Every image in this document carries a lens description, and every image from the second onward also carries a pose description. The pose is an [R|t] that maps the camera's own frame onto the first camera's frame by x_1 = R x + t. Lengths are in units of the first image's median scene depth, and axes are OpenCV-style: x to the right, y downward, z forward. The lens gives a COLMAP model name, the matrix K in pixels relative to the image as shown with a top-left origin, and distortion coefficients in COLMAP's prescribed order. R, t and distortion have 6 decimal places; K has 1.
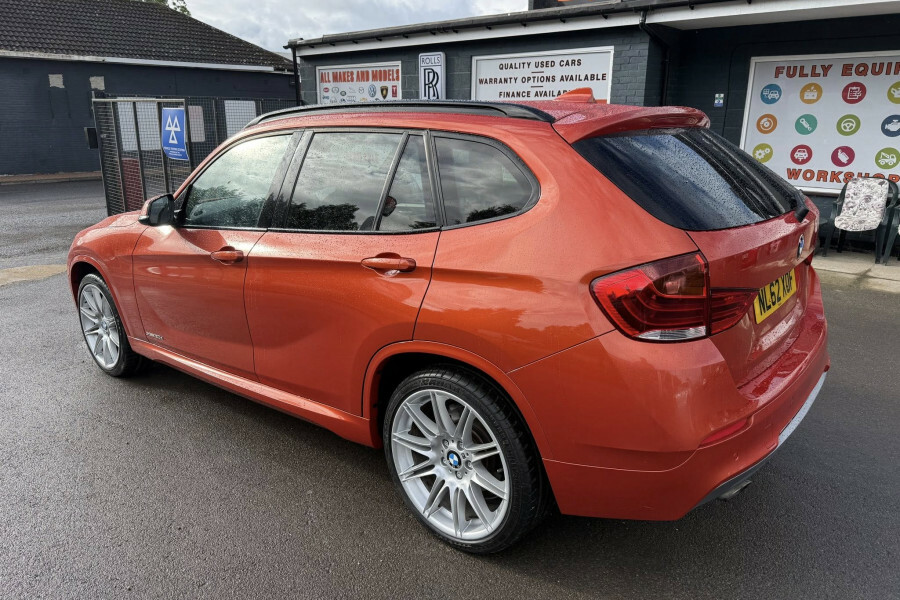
lens RADIAL K [[624.9, 0, 444.9], [0, 624.9, 320.6], [0, 0, 1]] dist [-0.033257, -0.000174]
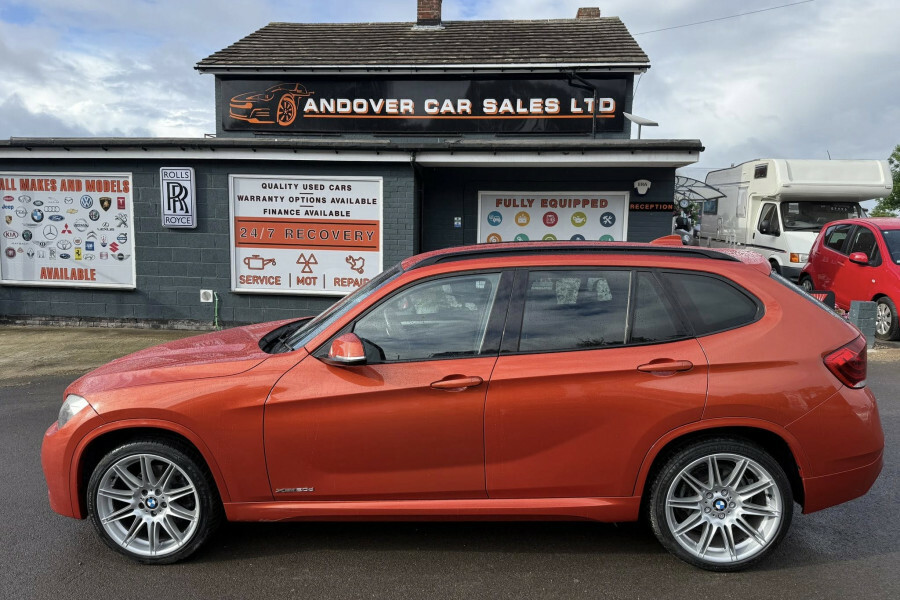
lens RADIAL K [[588.5, 0, 446.6], [0, 588.5, 325.9], [0, 0, 1]] dist [0.038959, -0.132461]
pose [[0.811639, -0.079252, 0.578758, -0.287752], [0.163571, 0.981954, -0.094924, -0.032352], [-0.560791, 0.171712, 0.809956, 0.059640]]
